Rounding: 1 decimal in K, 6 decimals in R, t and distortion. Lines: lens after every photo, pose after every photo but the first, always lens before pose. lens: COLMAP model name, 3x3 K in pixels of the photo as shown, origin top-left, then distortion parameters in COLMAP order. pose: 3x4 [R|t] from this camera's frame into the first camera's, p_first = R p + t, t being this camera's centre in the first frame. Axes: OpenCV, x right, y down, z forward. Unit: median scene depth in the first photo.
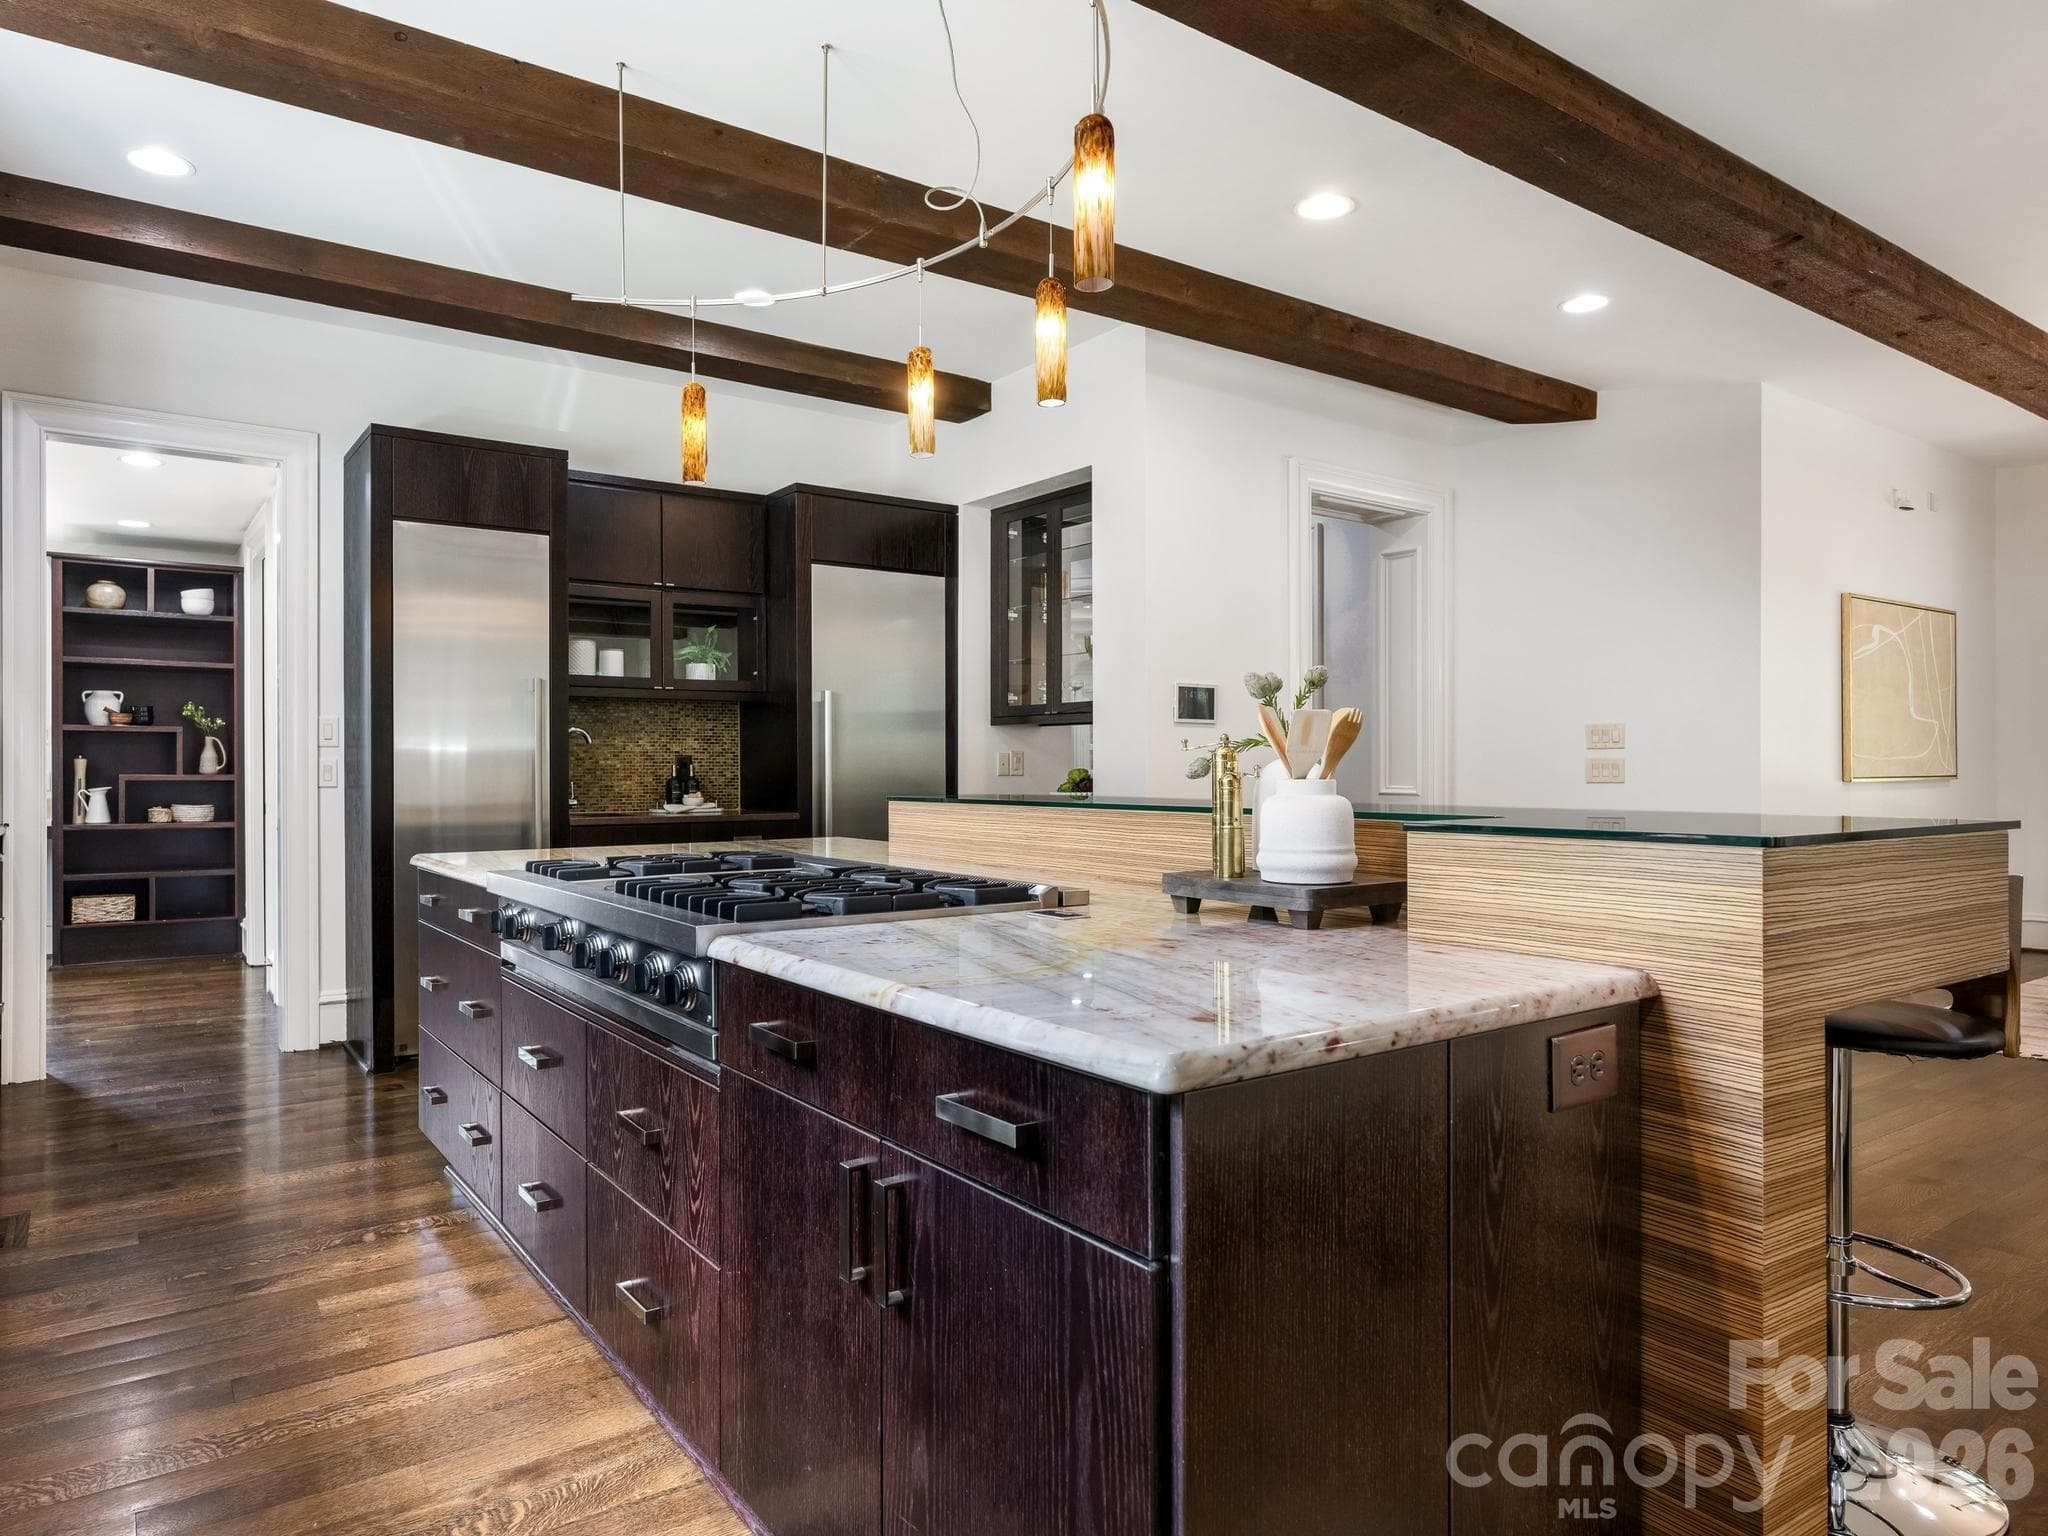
lens RADIAL K [[1244.6, 0, 1012.5], [0, 1244.6, 767.2], [0, 0, 1]] dist [-0.006802, 0.001815]
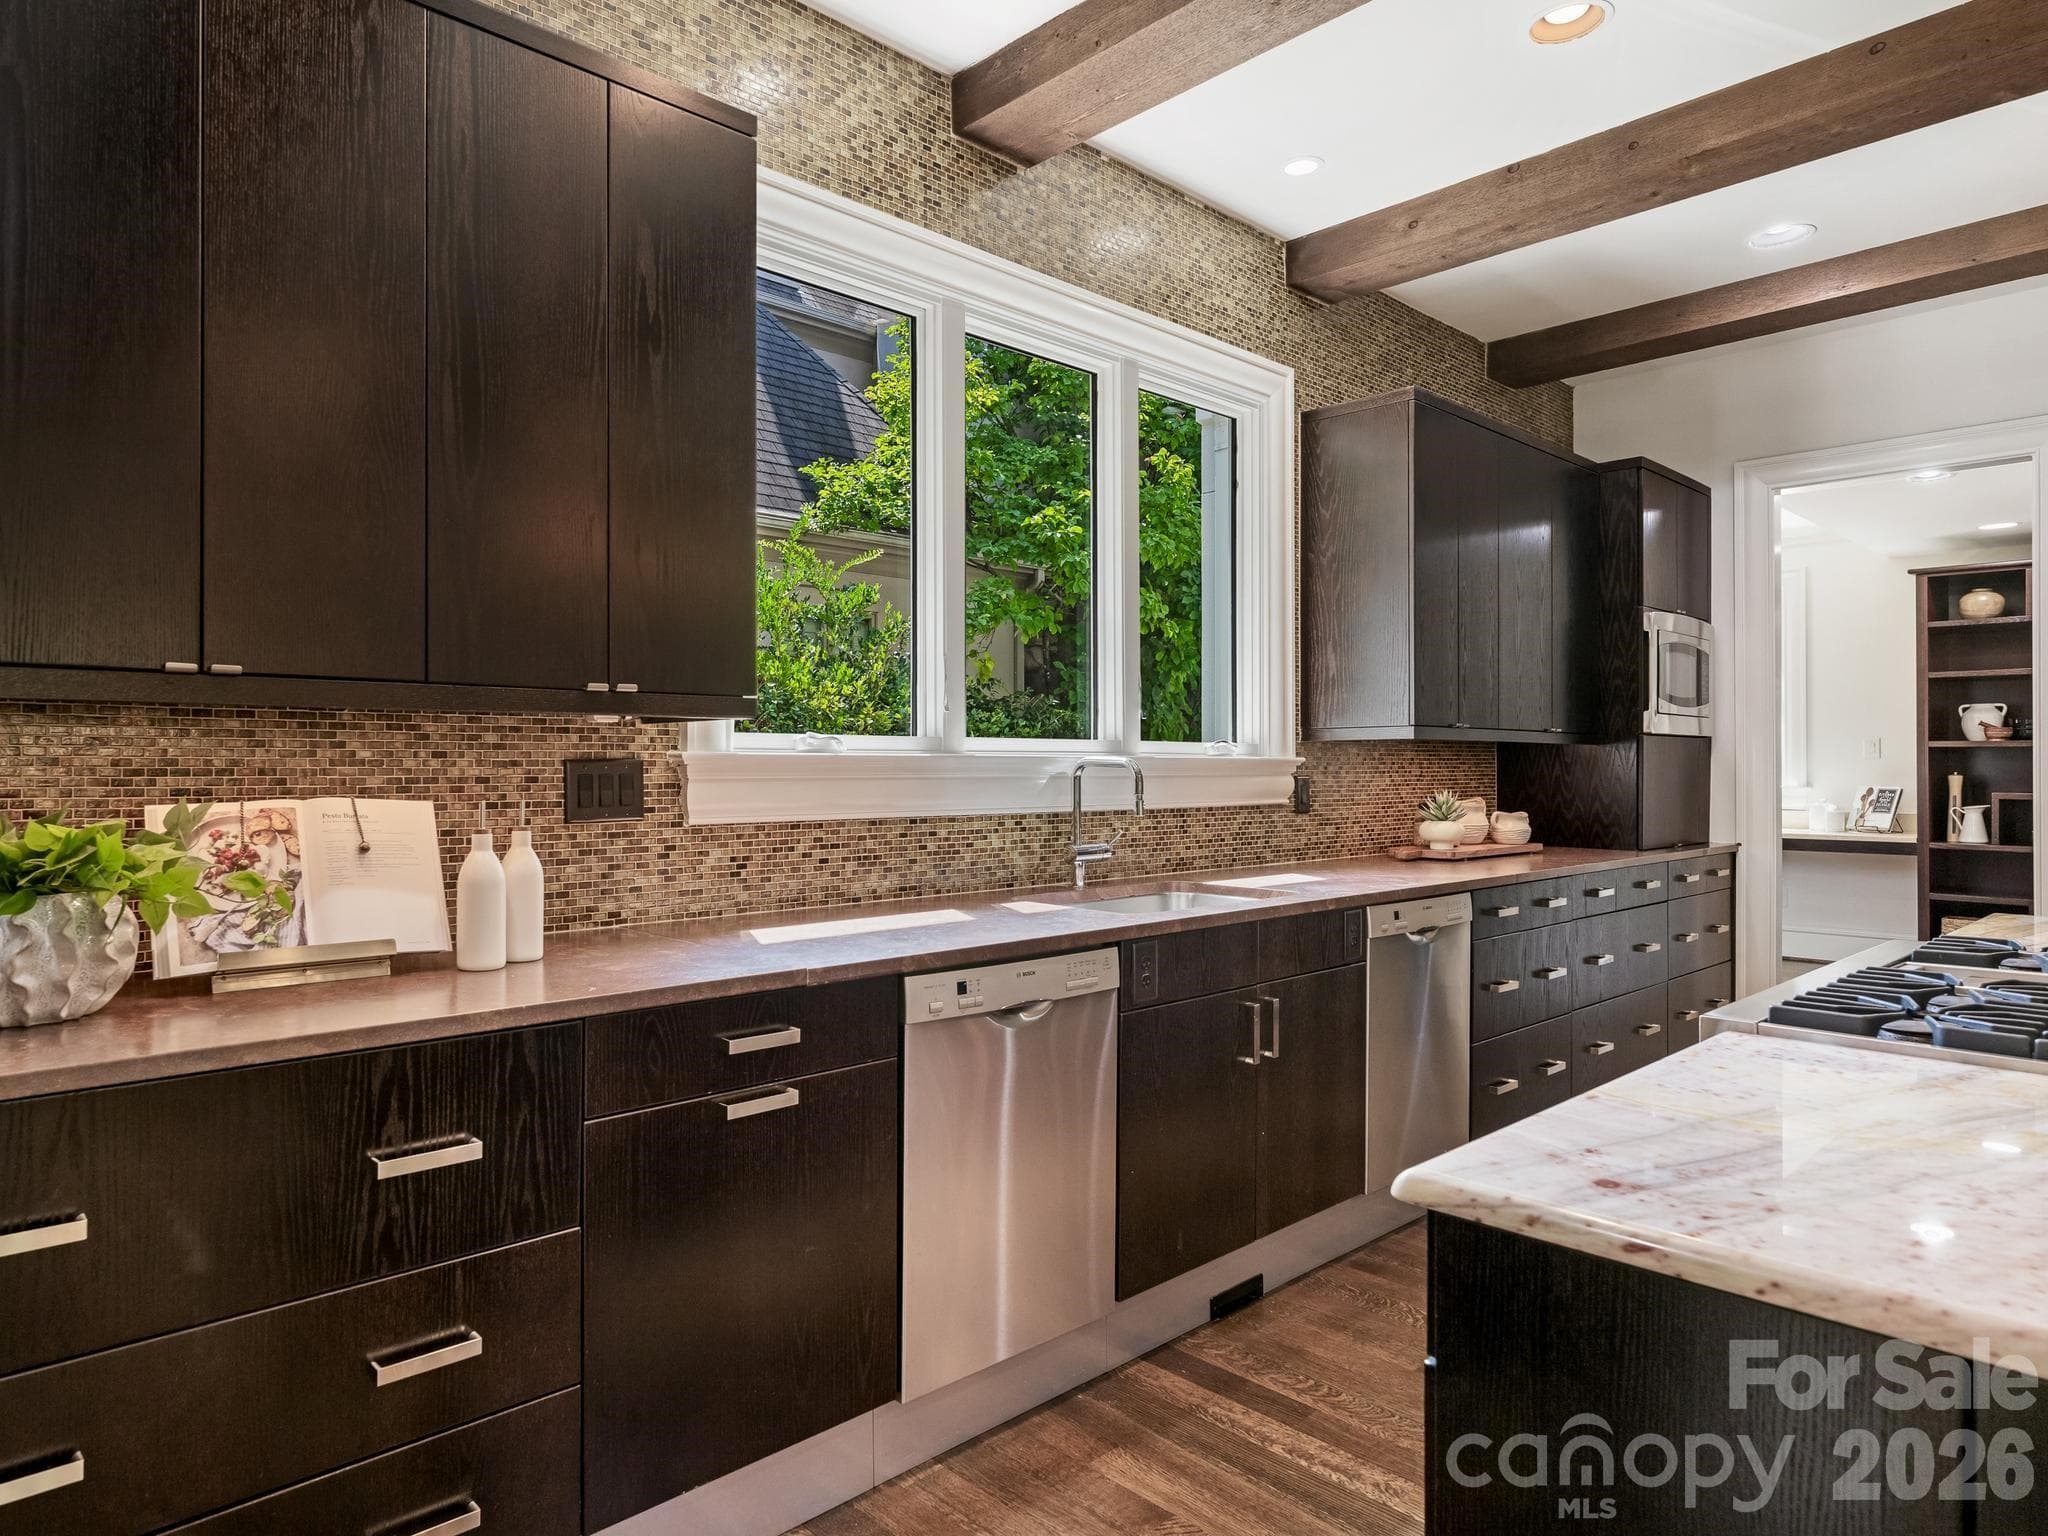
lens RADIAL K [[1244.6, 0, 840.9], [0, 1244.6, 759.4], [0, 0, 1]] dist [-0.006802, 0.001815]
pose [[0.082787, -0.002630, -0.996564, 0.184905], [-0.001415, 0.999995, -0.002757, -0.019849], [0.996566, 0.001638, 0.082783, 0.063239]]
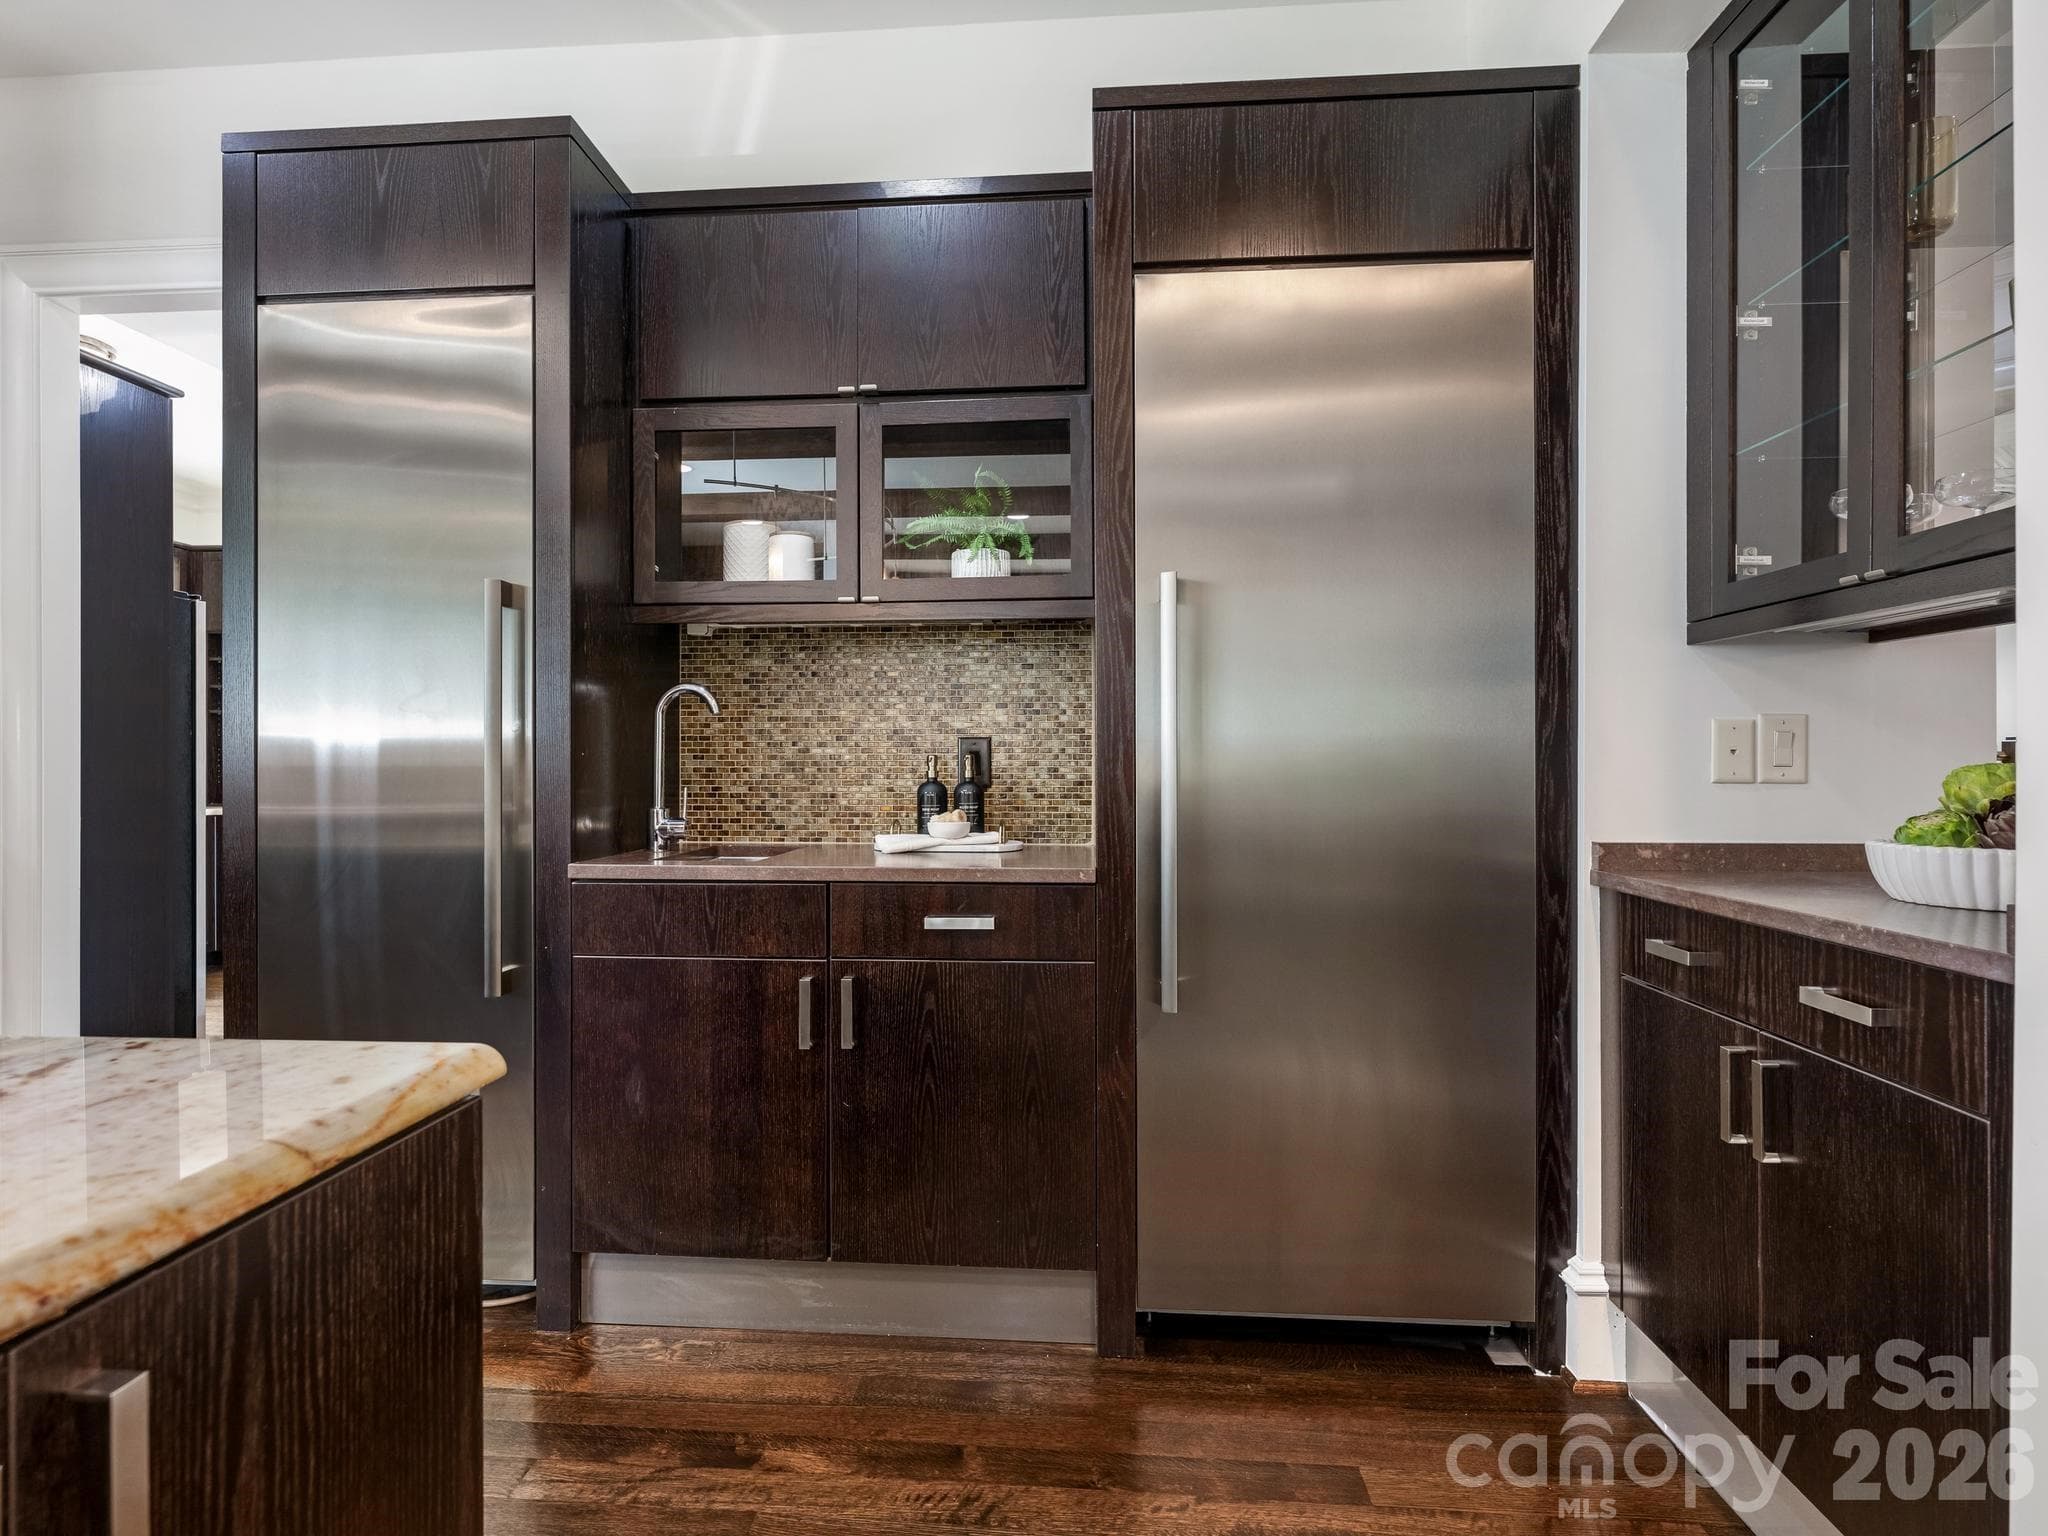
lens RADIAL K [[1159.6, 0, 970.1], [0, 1159.6, 749.0], [0, 0, 1]] dist [0.013397, -0.002730]
pose [[0.748683, -0.006491, -0.662896, 0.052864], [0.001325, 0.999965, -0.008295, -0.000428], [0.662926, 0.005331, 0.748666, 0.628500]]
